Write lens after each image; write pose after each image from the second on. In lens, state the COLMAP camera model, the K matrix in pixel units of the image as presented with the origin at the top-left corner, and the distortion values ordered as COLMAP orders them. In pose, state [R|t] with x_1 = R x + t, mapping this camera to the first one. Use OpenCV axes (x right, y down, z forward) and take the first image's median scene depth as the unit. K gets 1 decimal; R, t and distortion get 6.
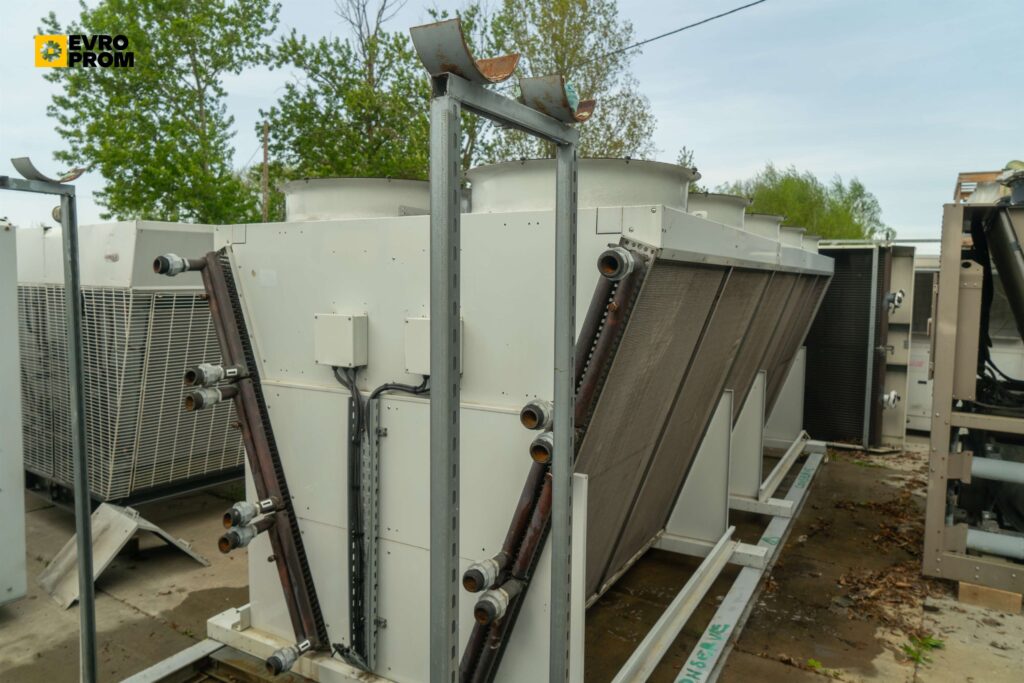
lens RADIAL K [[697.7, 0, 512.0], [0, 697.7, 341.5], [0, 0, 1]] dist [-0.028097, 0.023148]
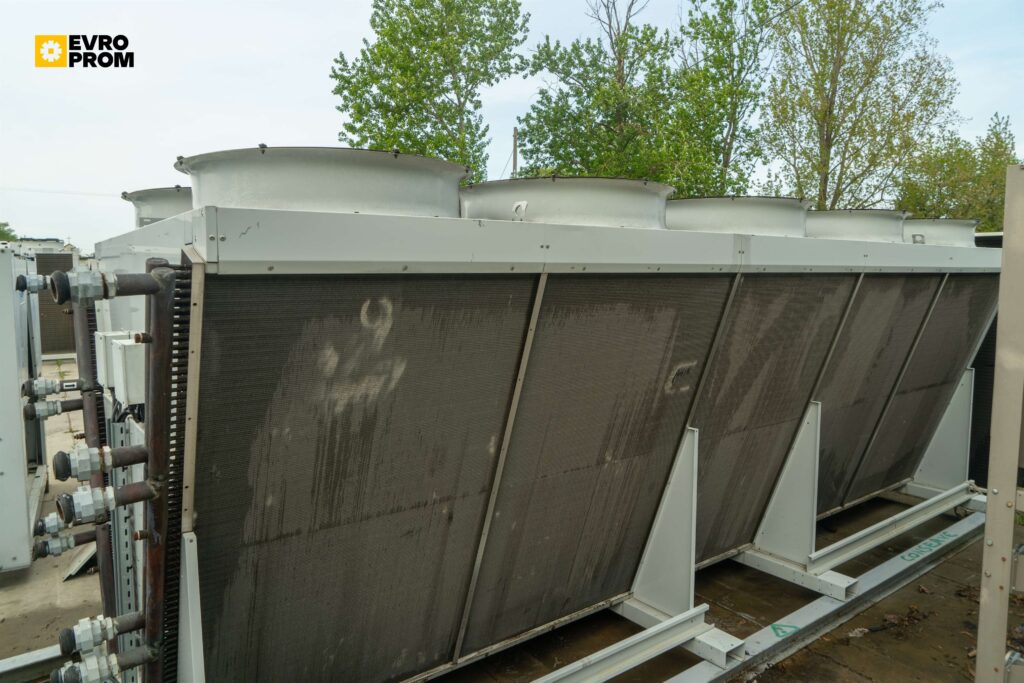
lens RADIAL K [[698.4, 0, 512.0], [0, 698.4, 341.5], [0, 0, 1]] dist [-0.036742, 0.023493]
pose [[0.922007, 0.022052, -0.386545, 0.057057], [-0.019836, 0.999756, 0.009722, -0.004456], [0.386665, -0.001296, 0.922219, 0.028052]]
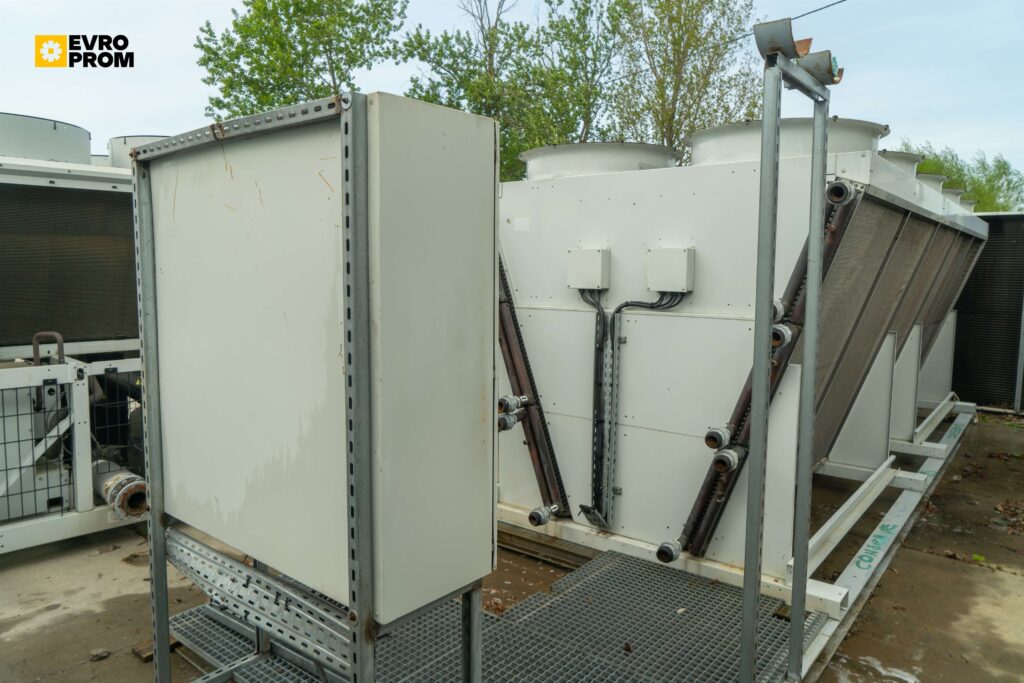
lens RADIAL K [[697.7, 0, 512.0], [0, 697.7, 341.5], [0, 0, 1]] dist [-0.028097, 0.023148]
pose [[0.988761, 0.012163, -0.149007, -0.017011], [-0.009700, 0.999804, 0.017246, 0.009787], [0.149188, -0.015607, 0.988686, -0.025772]]
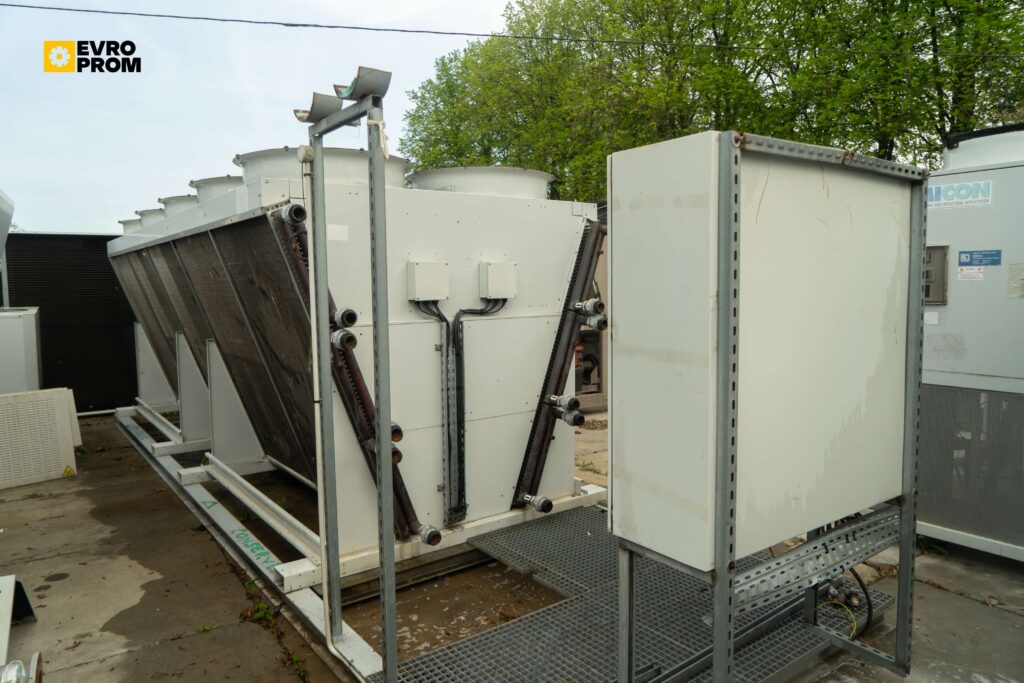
lens RADIAL K [[684.1, 0, 512.0], [0, 684.1, 341.5], [0, 0, 1]] dist [-0.002255, 0.000204]
pose [[0.393356, -0.093711, 0.914598, -0.122350], [0.094882, 0.993618, 0.061000, 0.004247], [-0.914477, 0.062784, 0.399737, 0.030745]]
